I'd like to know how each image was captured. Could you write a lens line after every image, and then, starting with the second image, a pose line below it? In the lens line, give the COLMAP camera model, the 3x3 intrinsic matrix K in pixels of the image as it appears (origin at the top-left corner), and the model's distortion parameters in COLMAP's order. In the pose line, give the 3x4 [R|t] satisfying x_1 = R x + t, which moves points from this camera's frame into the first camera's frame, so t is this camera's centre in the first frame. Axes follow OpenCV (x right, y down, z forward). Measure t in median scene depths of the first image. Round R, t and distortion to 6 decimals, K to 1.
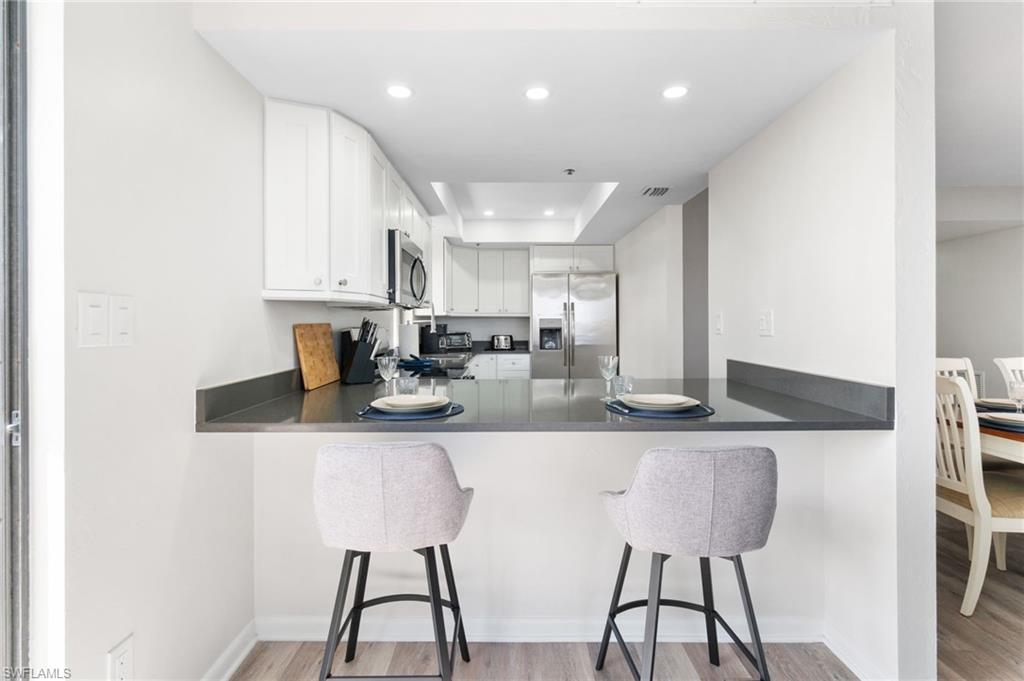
lens RADIAL K [[500.8, 0, 509.0], [0, 500.8, 327.0], [0, 0, 1]] dist [0.000069, 0.000906]
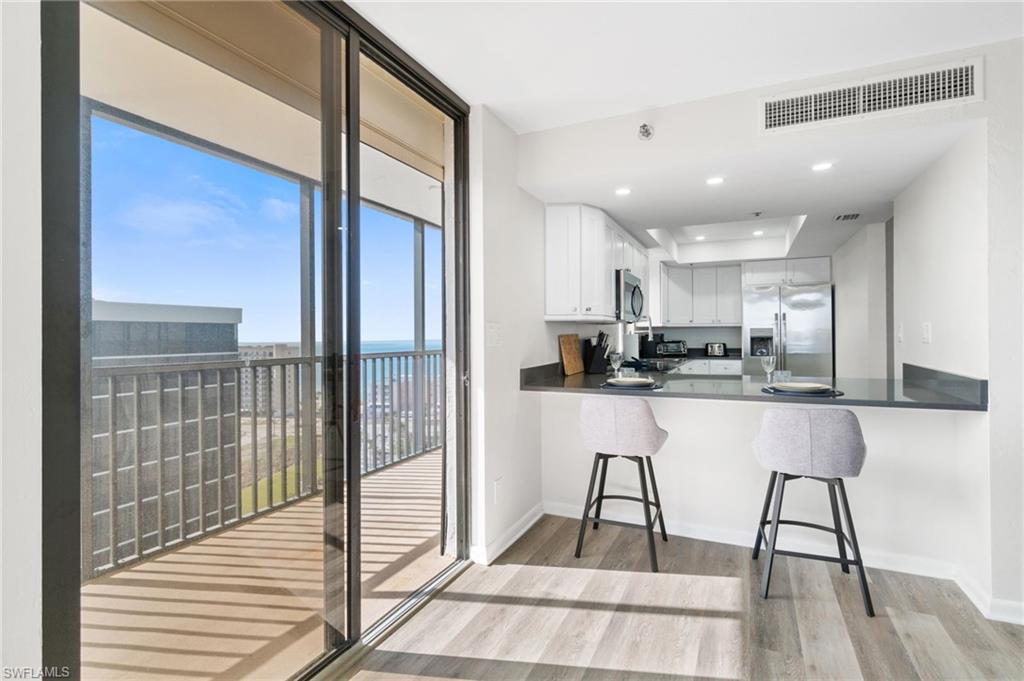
lens RADIAL K [[497.9, 0, 509.5], [0, 497.9, 335.8], [0, 0, 1]] dist [0.001821, 0.001290]
pose [[0.904519, -0.002728, -0.426425, 0.080277], [0.002802, 0.999996, -0.000453, -0.001597], [0.426424, -0.000785, 0.904523, -0.366205]]
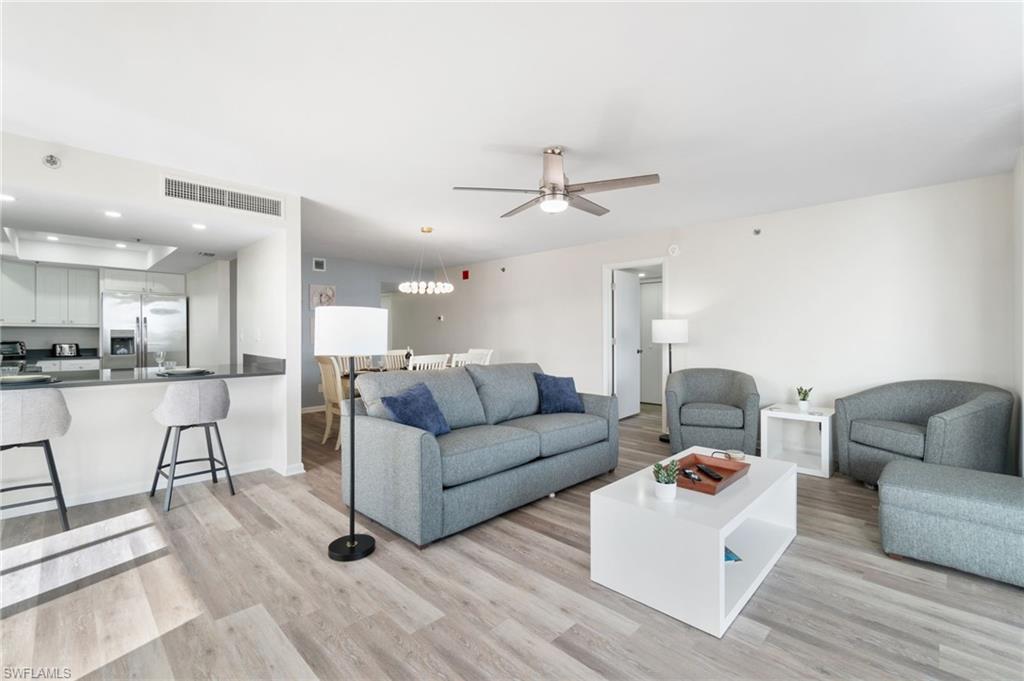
lens RADIAL K [[447.6, 0, 509.3], [0, 447.6, 335.3], [0, 0, 1]] dist [-0.001872, 0.000275]
pose [[0.699696, 0.002546, 0.714436, -0.061368], [-0.001362, 0.999997, -0.002229, -0.002980], [-0.714439, 0.000587, 0.699697, -0.748859]]
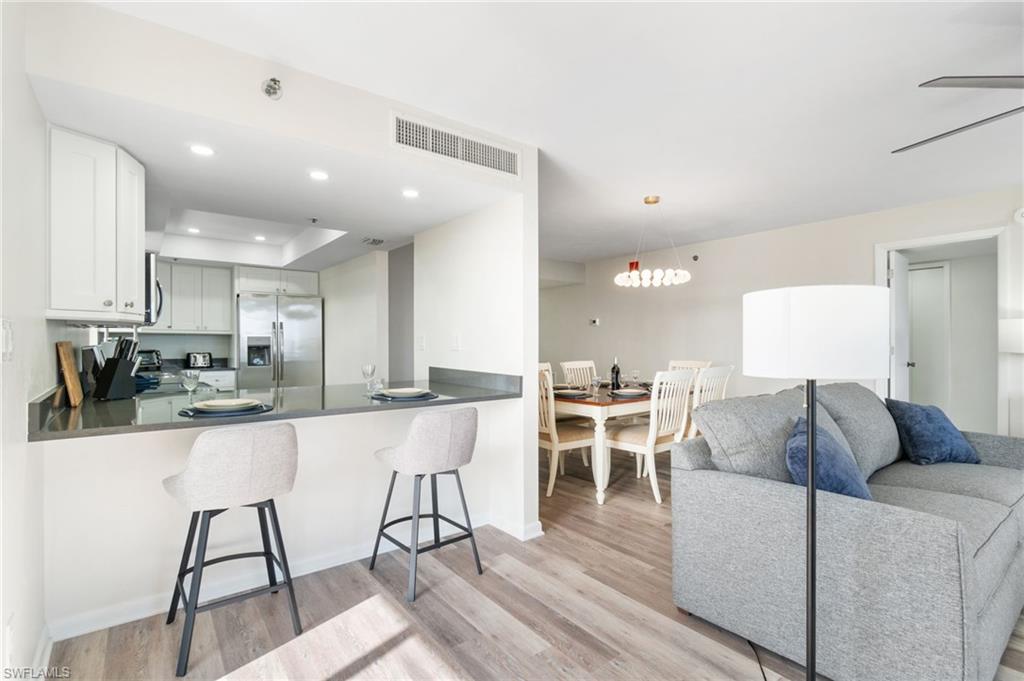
lens RADIAL K [[482.6, 0, 506.3], [0, 482.6, 342.9], [0, 0, 1]] dist [-0.001964, 0.000012]
pose [[0.793305, 0.001628, 0.608822, -0.203028], [-0.000090, 0.999997, -0.002556, -0.001579], [-0.608824, 0.001973, 0.793303, -0.217009]]
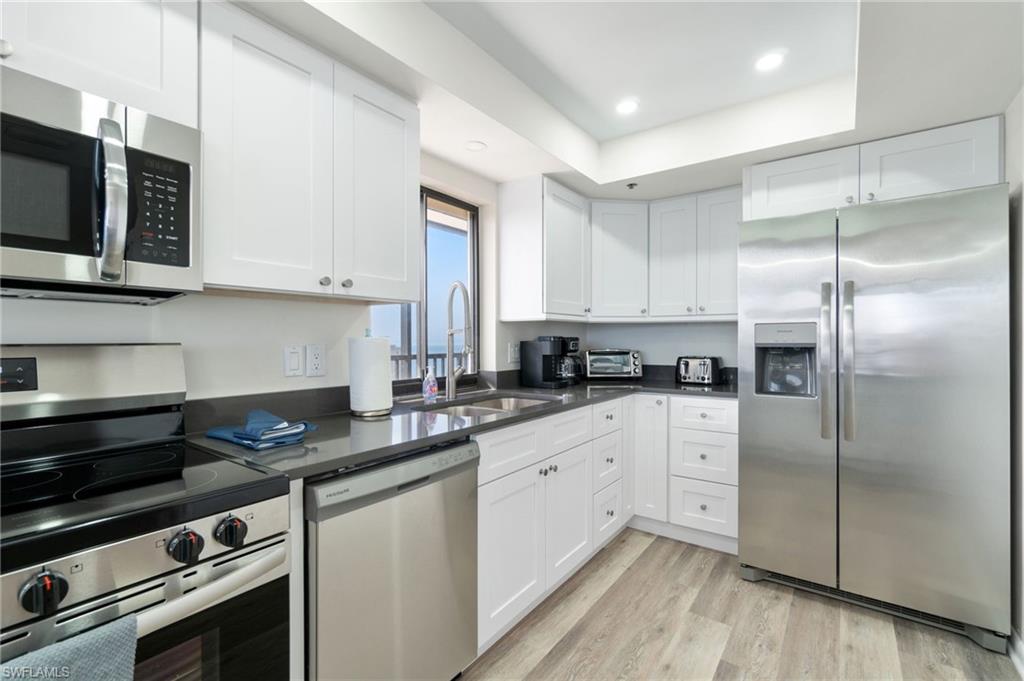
lens RADIAL K [[447.9, 0, 514.6], [0, 447.9, 344.2], [0, 0, 1]] dist [-0.001467, -0.000075]
pose [[0.806268, 0.007259, -0.591505, 0.201906], [-0.001129, 0.999942, 0.010733, -0.003529], [0.591549, -0.007986, 0.806230, 0.908858]]
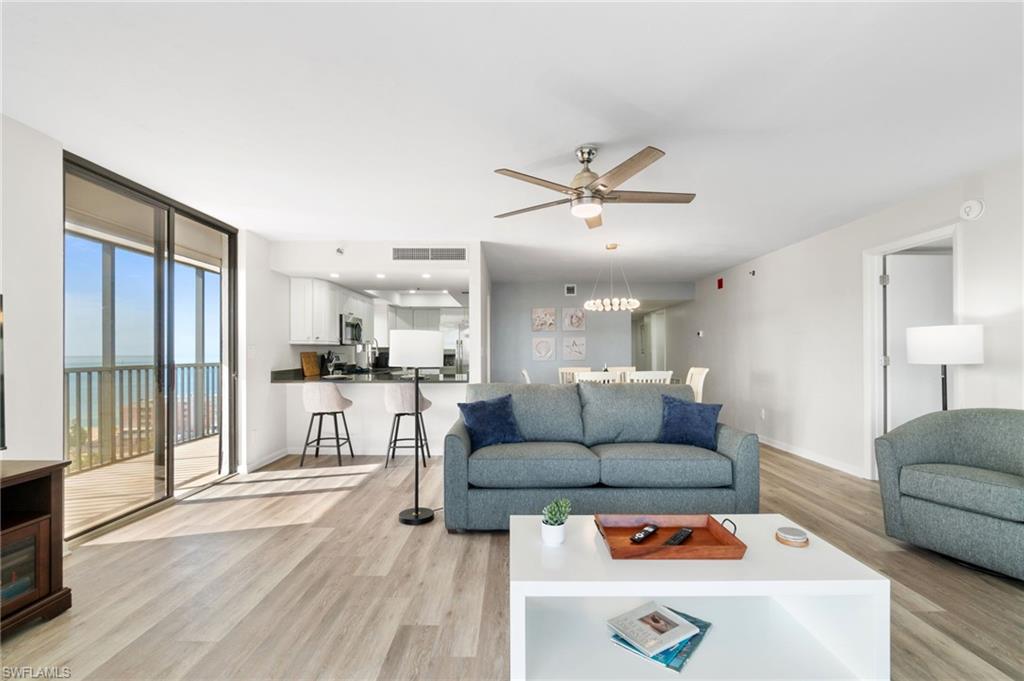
lens RADIAL K [[449.2, 0, 509.6], [0, 449.2, 353.0], [0, 0, 1]] dist [-0.001594, -0.000228]
pose [[0.999996, 0.002485, -0.000983, 0.494805], [-0.002487, 0.999996, -0.001473, -0.000649], [0.000980, 0.001475, 0.999998, -1.008490]]
